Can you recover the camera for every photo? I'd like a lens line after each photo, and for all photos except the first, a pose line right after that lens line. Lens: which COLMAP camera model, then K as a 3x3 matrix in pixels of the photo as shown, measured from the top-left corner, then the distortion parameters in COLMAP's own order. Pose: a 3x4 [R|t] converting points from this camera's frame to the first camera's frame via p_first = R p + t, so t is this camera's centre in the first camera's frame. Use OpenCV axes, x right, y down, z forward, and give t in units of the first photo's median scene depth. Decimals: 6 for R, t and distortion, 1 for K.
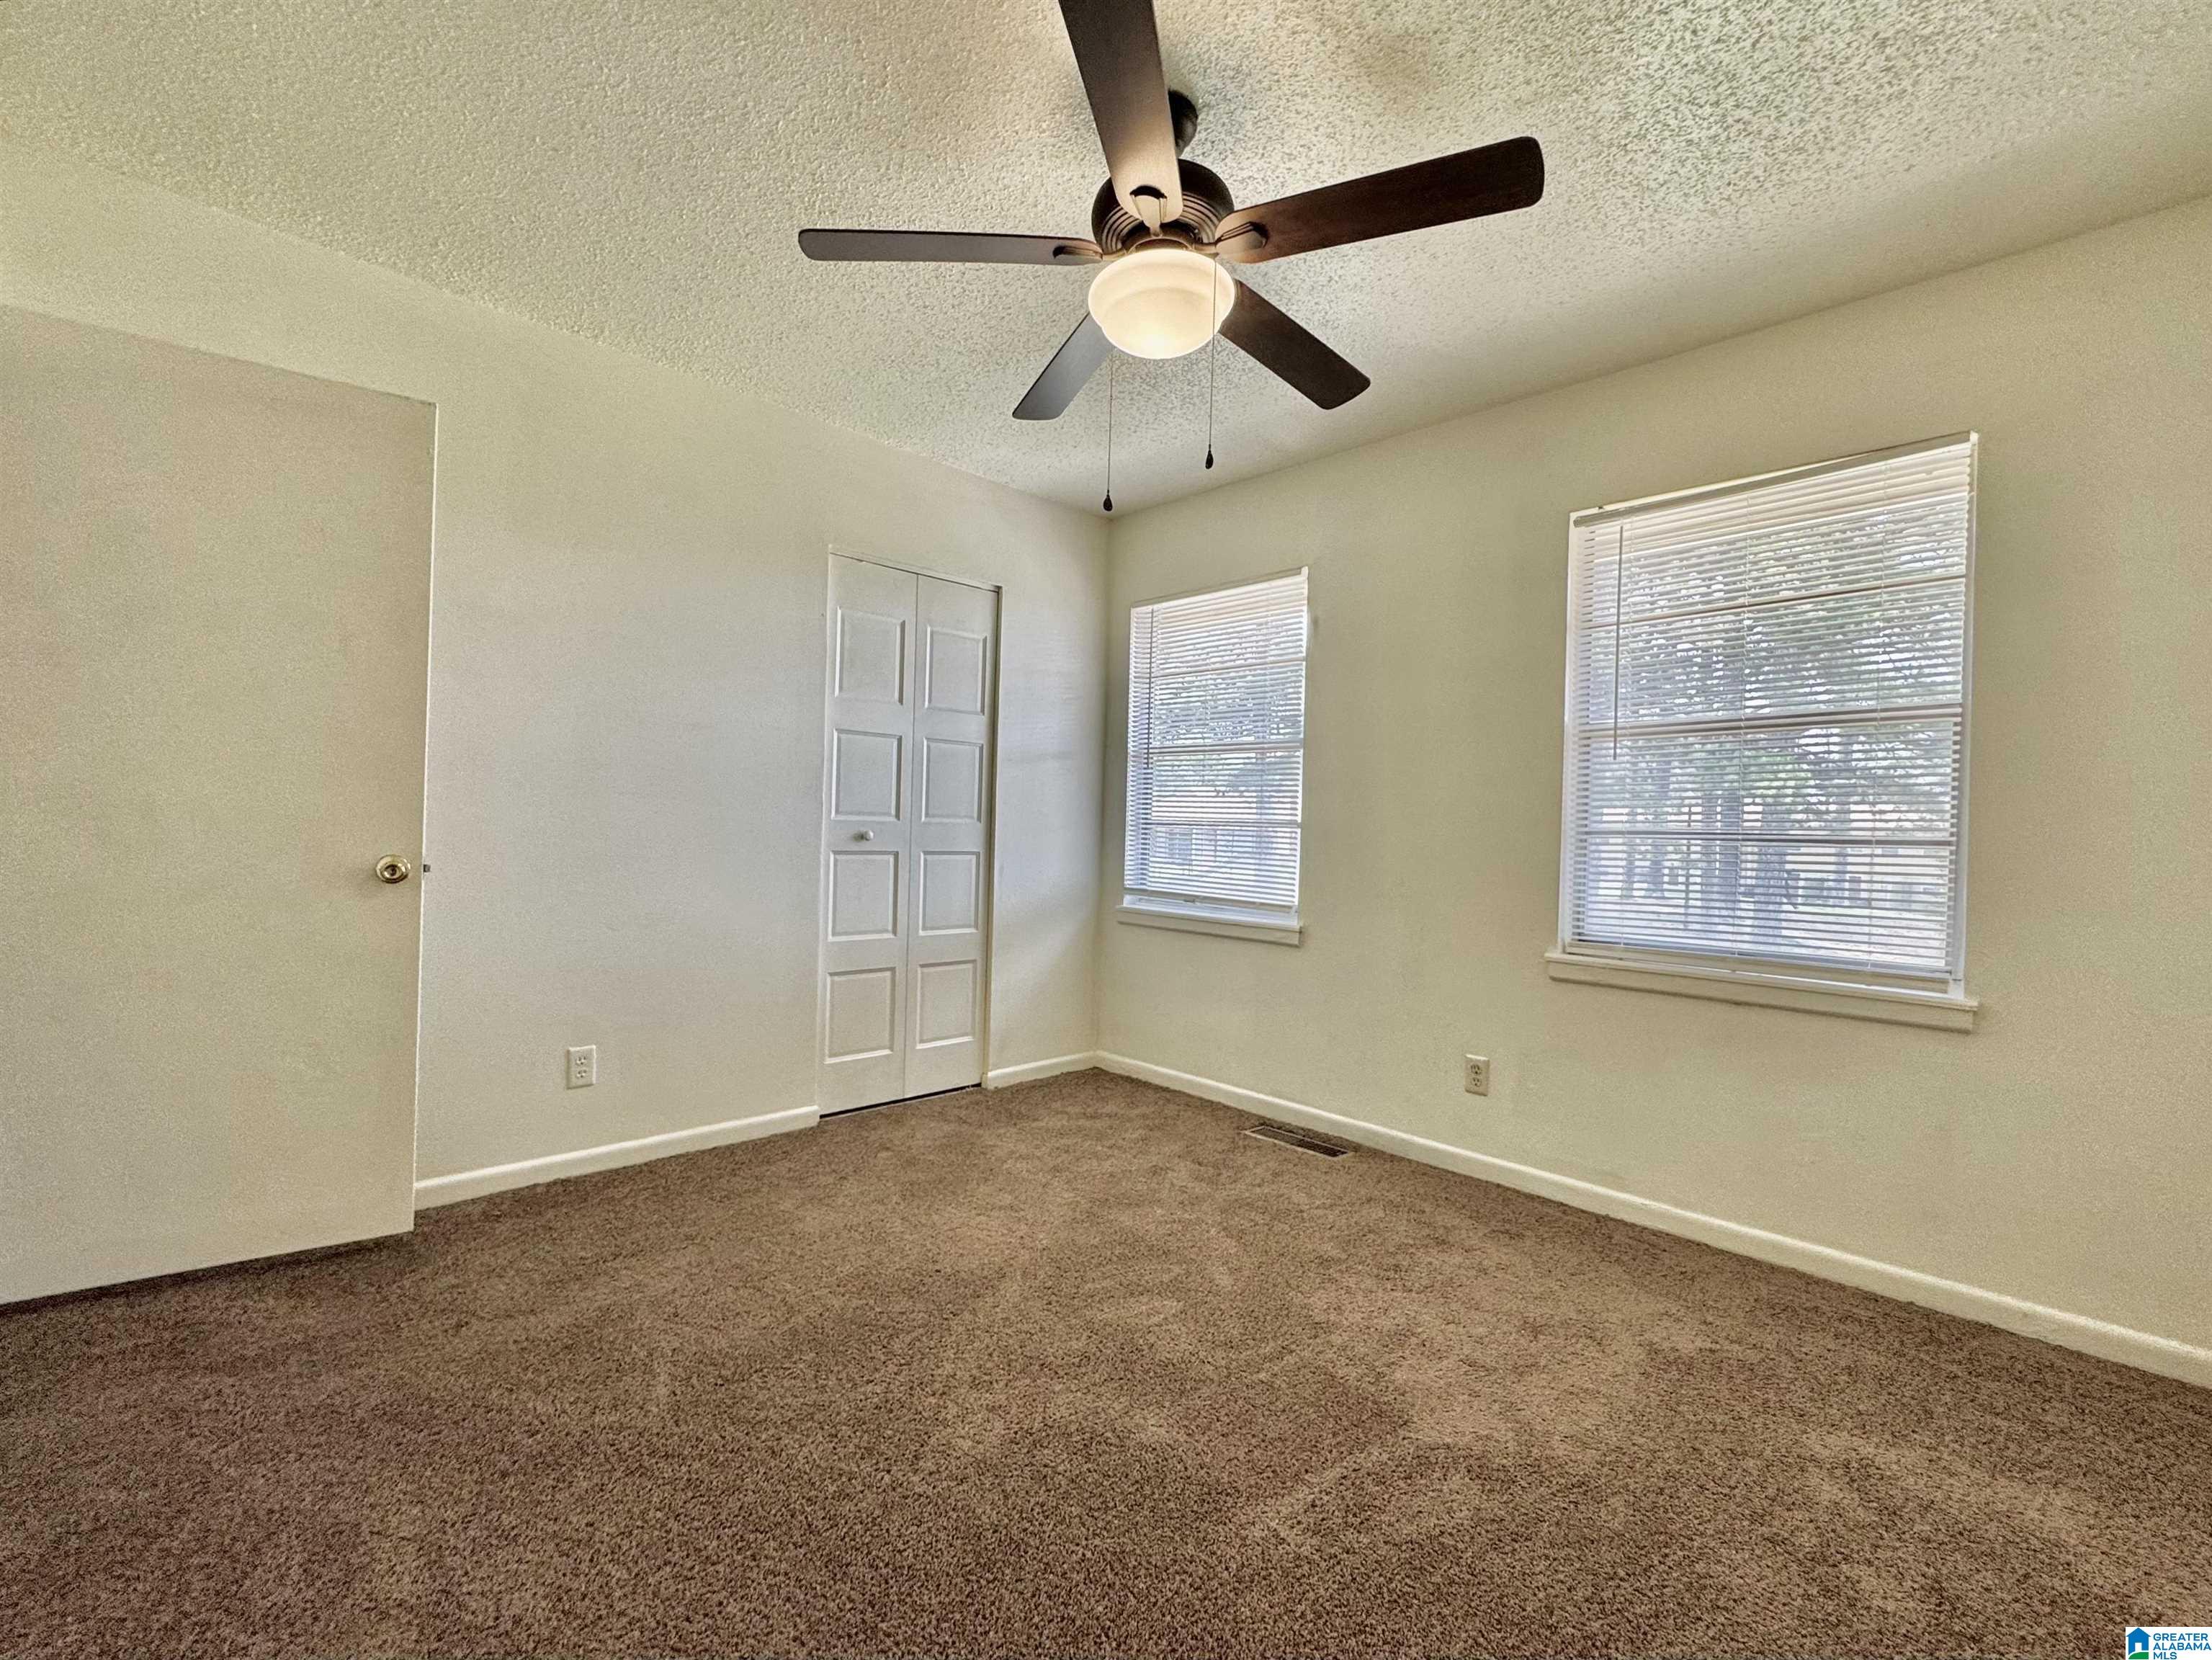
lens RADIAL K [[963.8, 0, 1106.0], [0, 963.8, 830.0], [0, 0, 1]] dist [-0.002664, -0.000390]
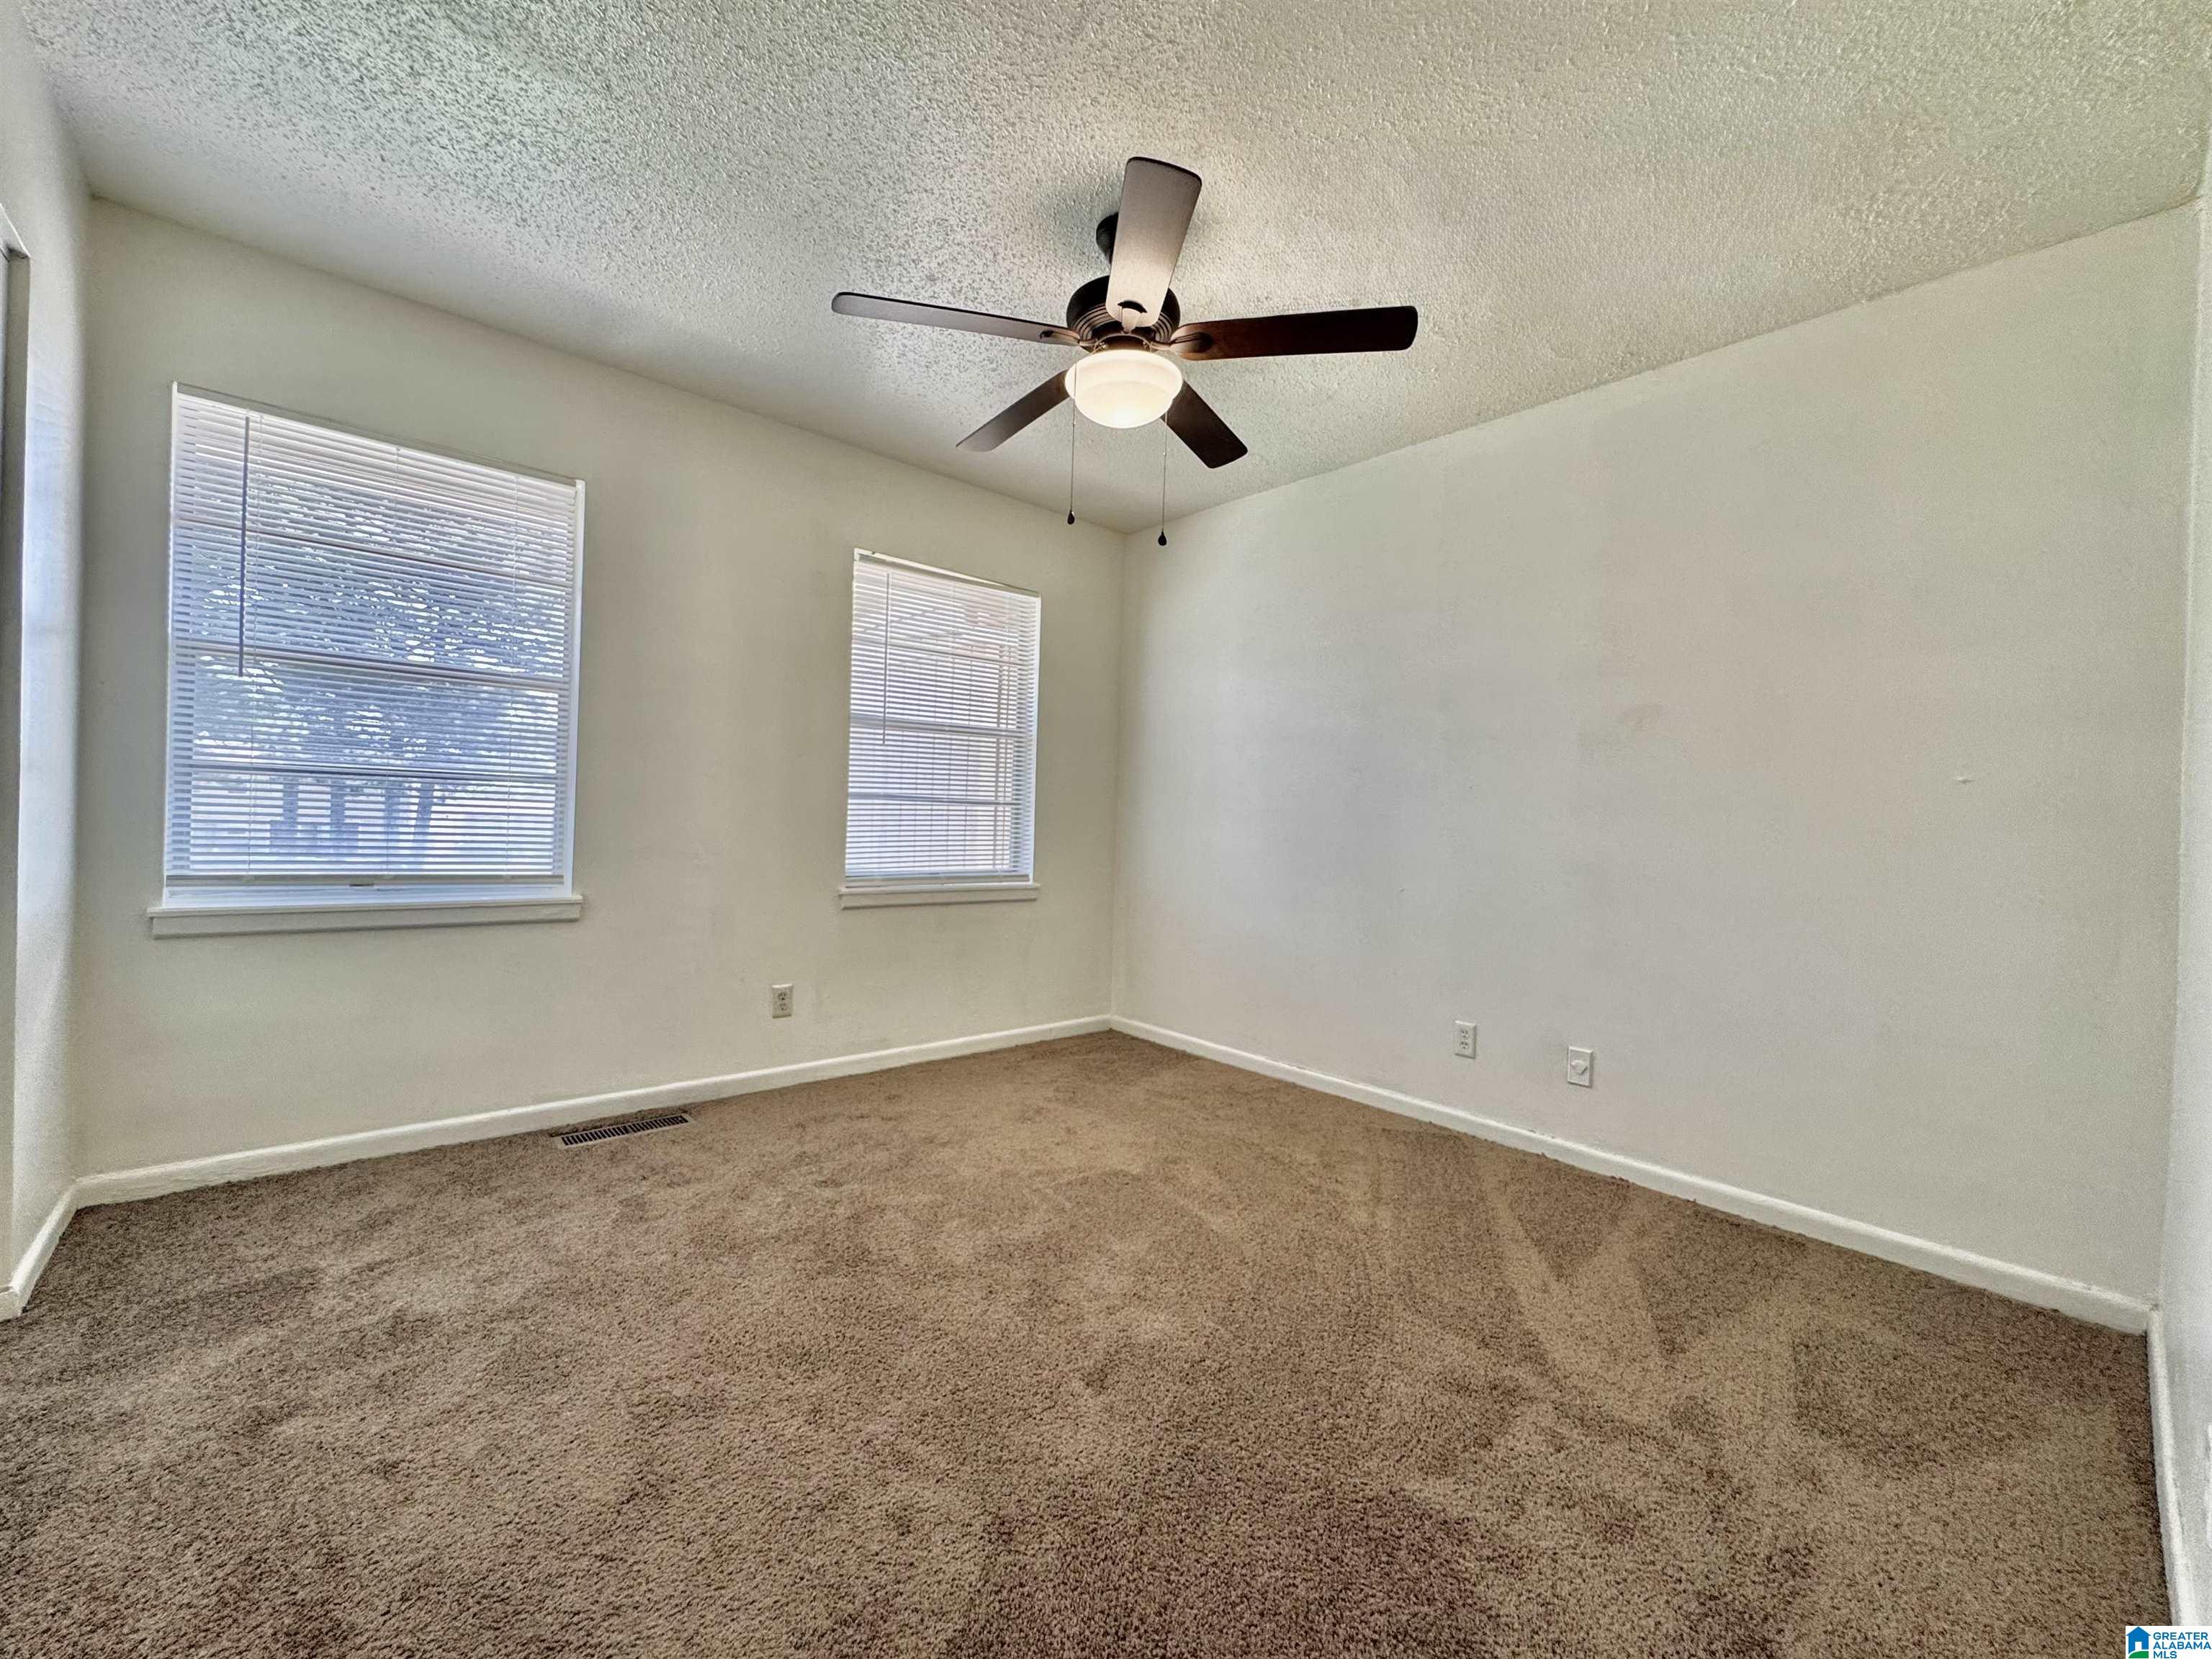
lens RADIAL K [[889.2, 0, 1106.0], [0, 889.2, 829.5], [0, 0, 1]] dist [0.000105, 0.000187]
pose [[0.048484, -0.039255, 0.998052, -0.665505], [-0.030967, 0.998688, 0.040784, -0.010100], [-0.998344, -0.032884, 0.047204, 0.562099]]
